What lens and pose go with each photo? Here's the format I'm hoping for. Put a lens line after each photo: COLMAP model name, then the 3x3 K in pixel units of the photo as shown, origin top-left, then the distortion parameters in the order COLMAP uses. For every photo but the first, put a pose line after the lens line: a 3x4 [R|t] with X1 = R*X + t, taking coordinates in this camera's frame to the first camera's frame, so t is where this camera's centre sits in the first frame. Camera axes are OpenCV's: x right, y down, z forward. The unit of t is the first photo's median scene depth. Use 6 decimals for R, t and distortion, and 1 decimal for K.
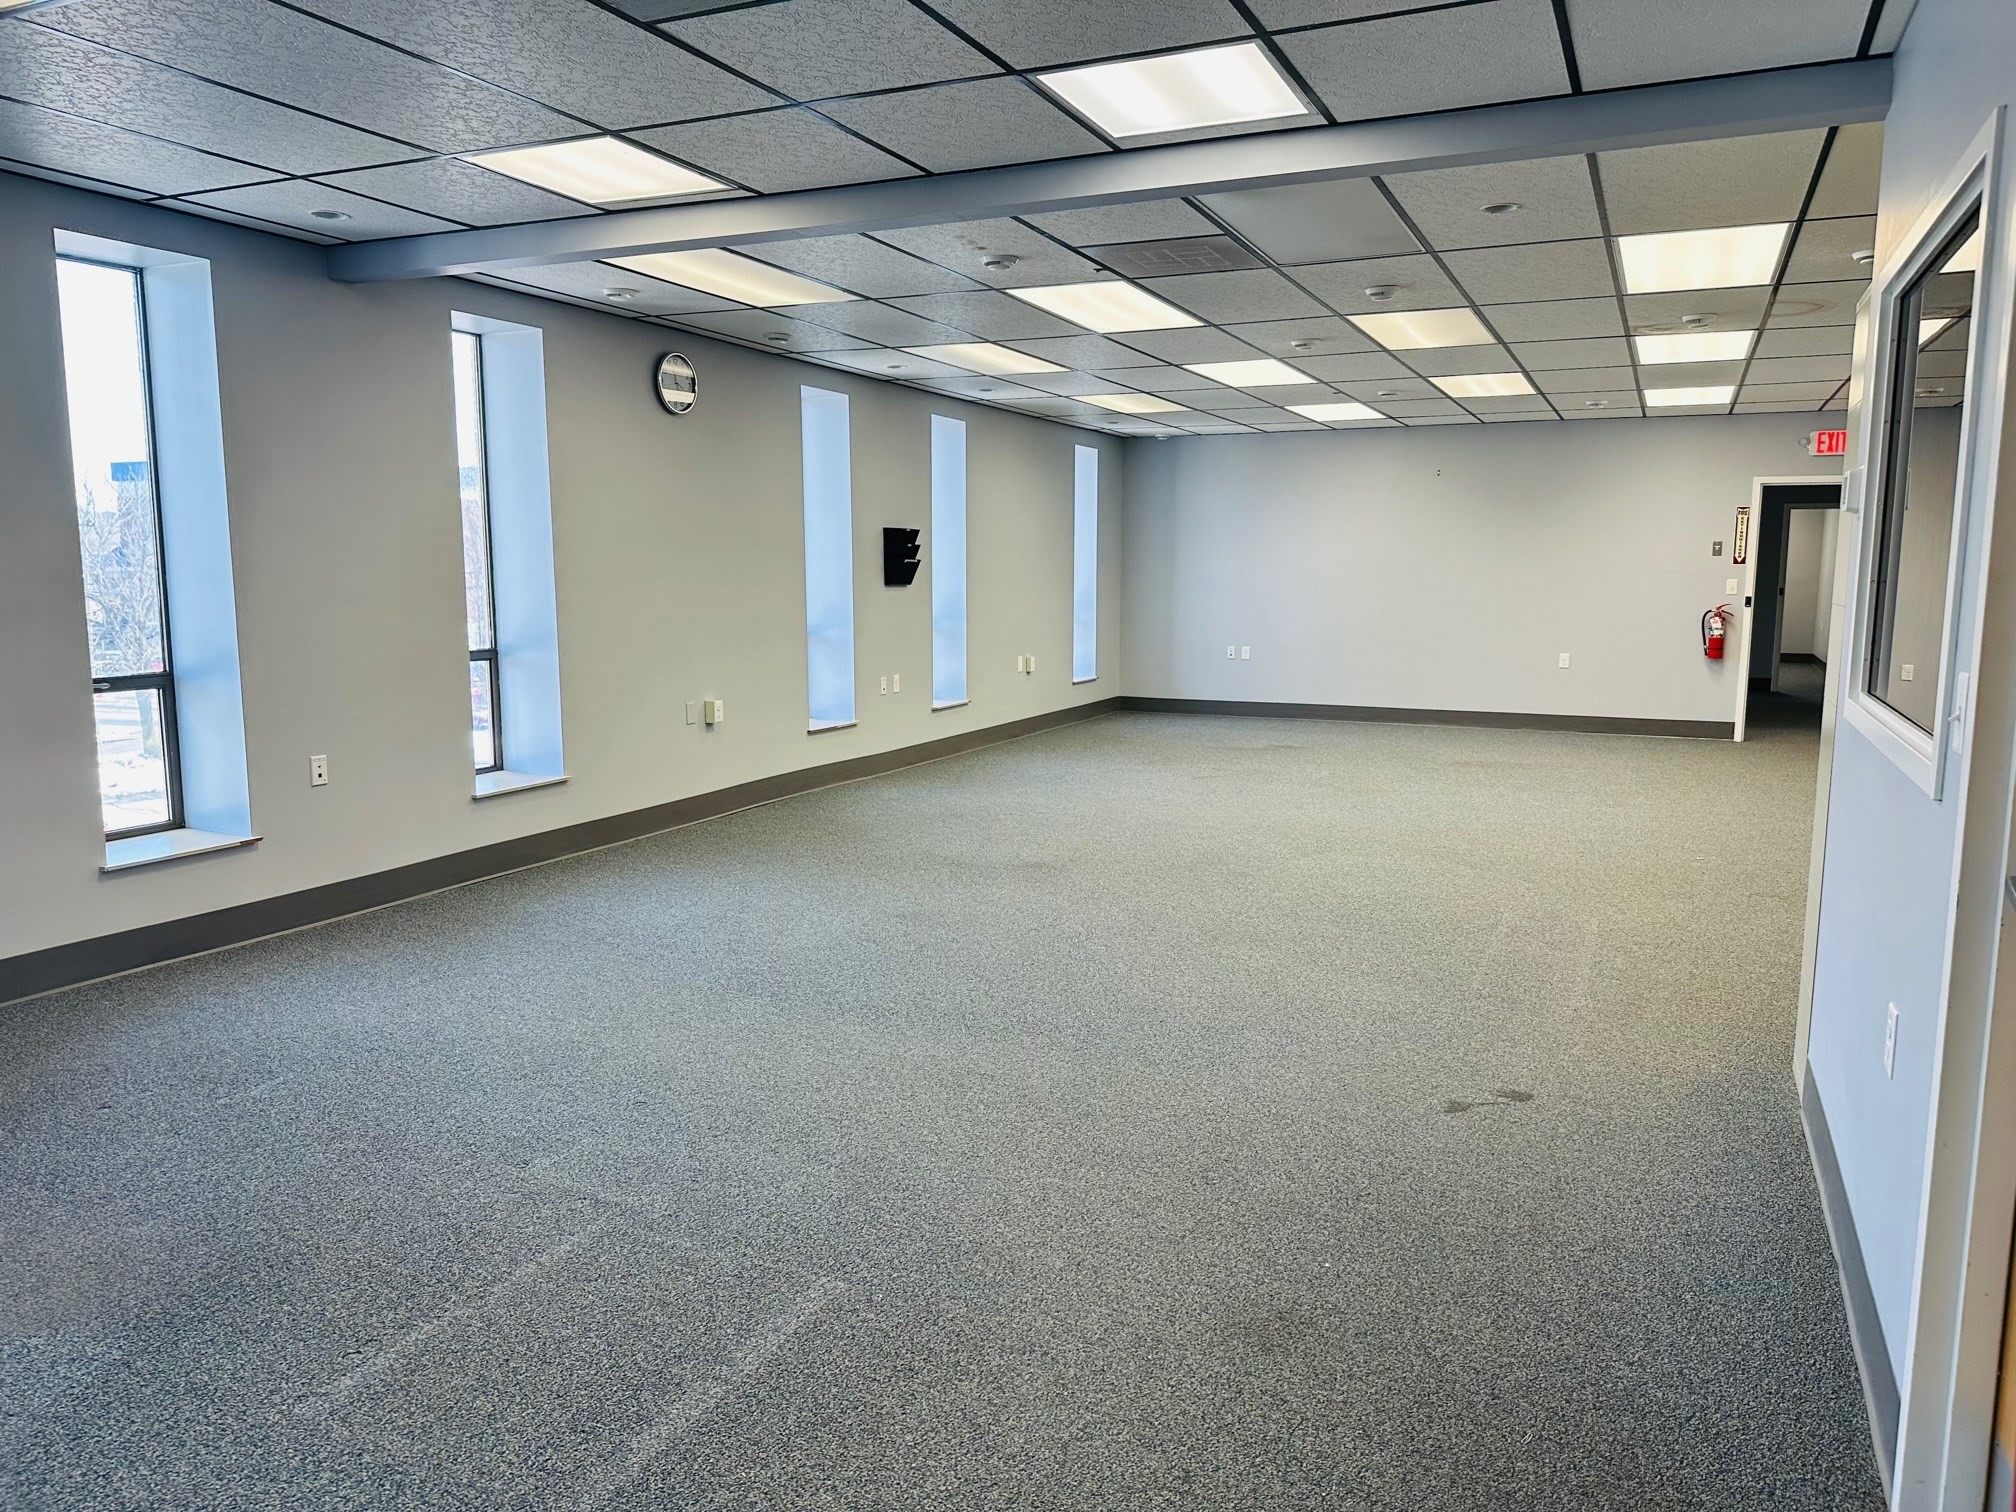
lens RADIAL K [[1415.3, 0, 994.4], [0, 1415.3, 766.7], [0, 0, 1]] dist [0.085437, -0.116599]
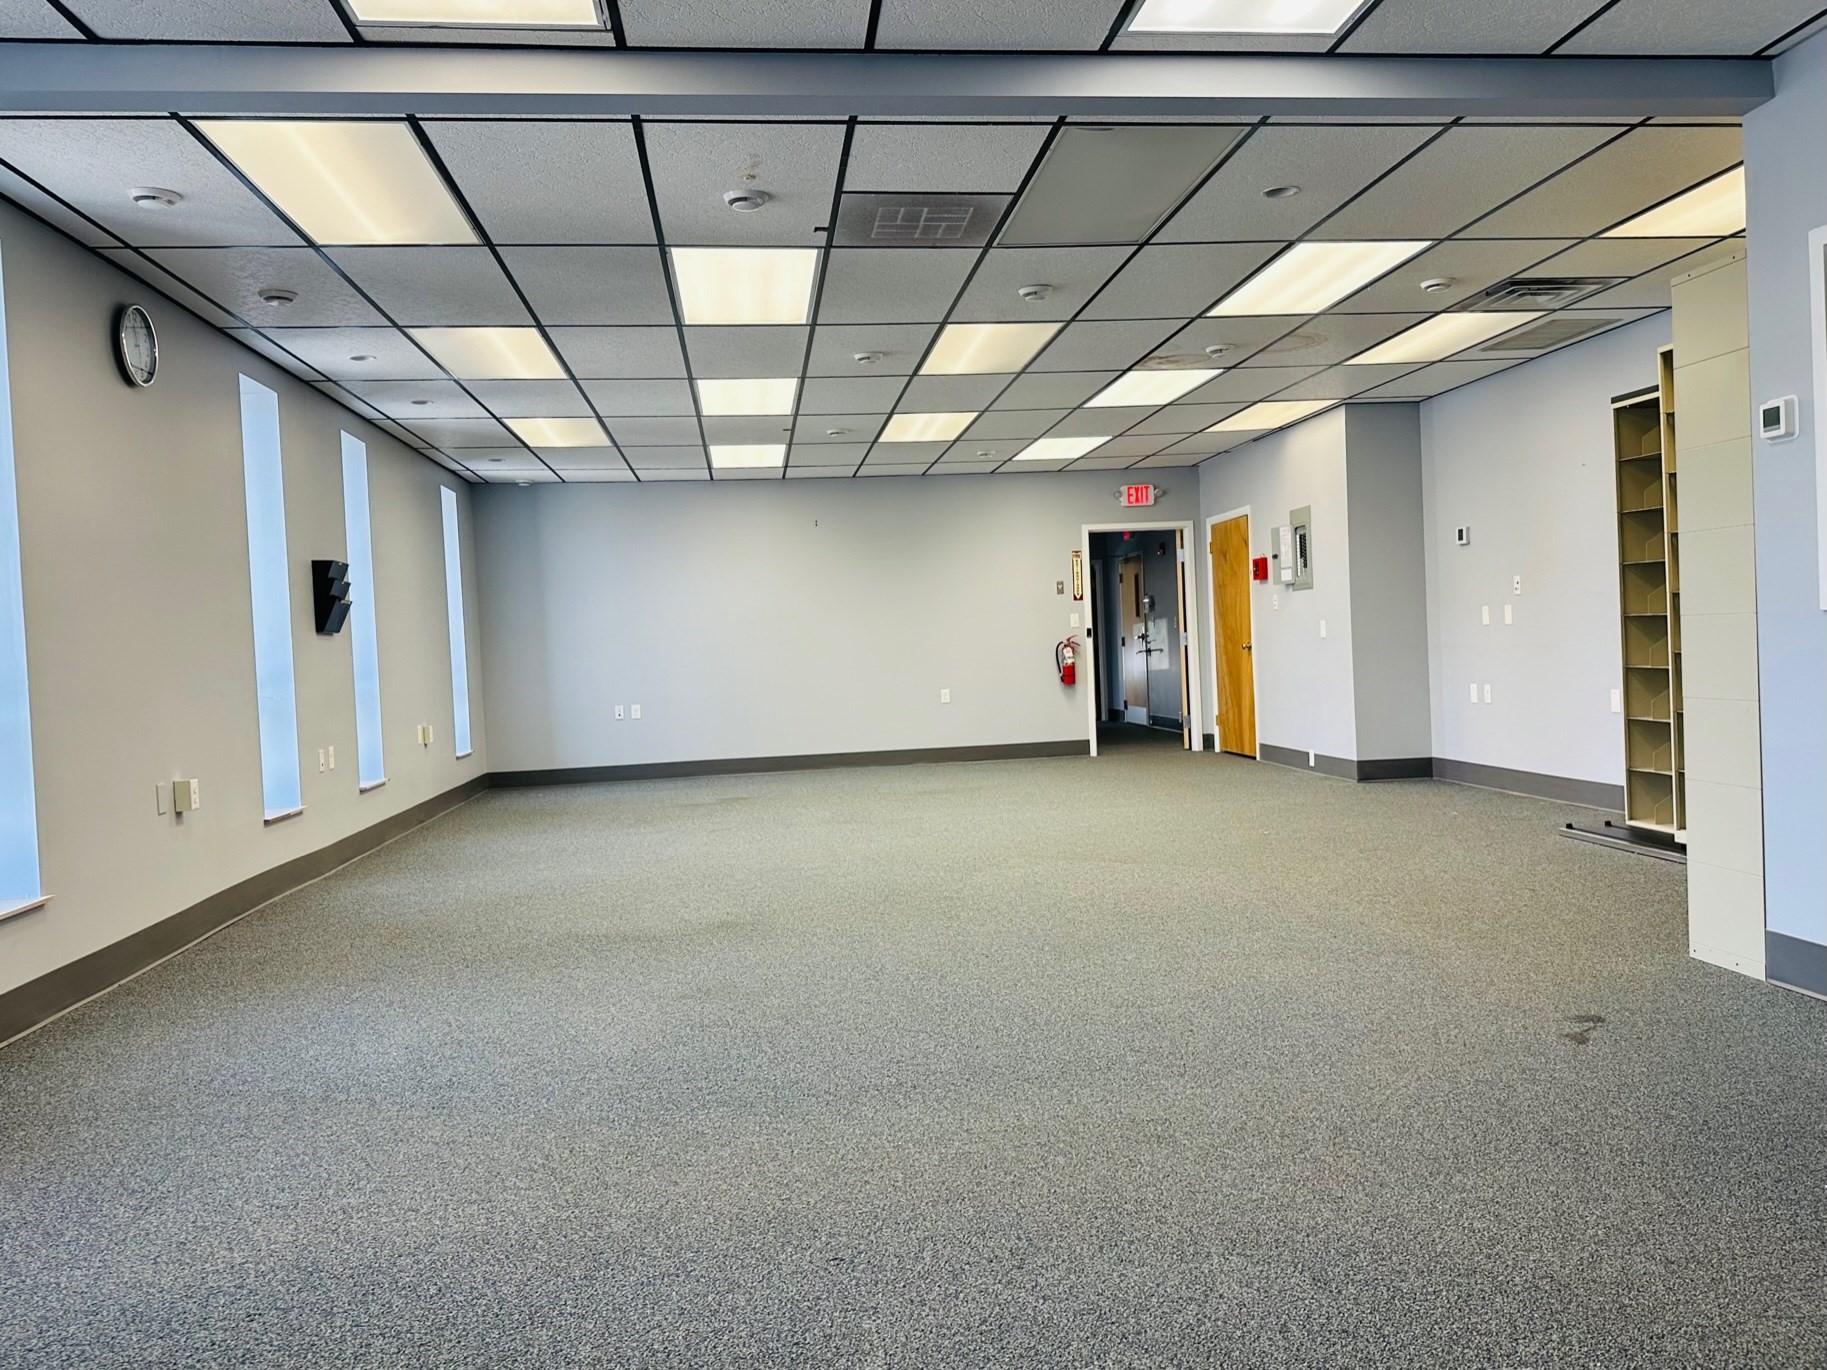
lens RADIAL K [[1418.2, 0, 934.5], [0, 1418.2, 684.7], [0, 0, 1]] dist [0.106934, -0.174816]
pose [[0.842810, -0.055109, 0.535383, -0.185790], [0.121959, 0.988424, -0.090247, 0.012485], [-0.524212, 0.141356, 0.839774, 0.127332]]
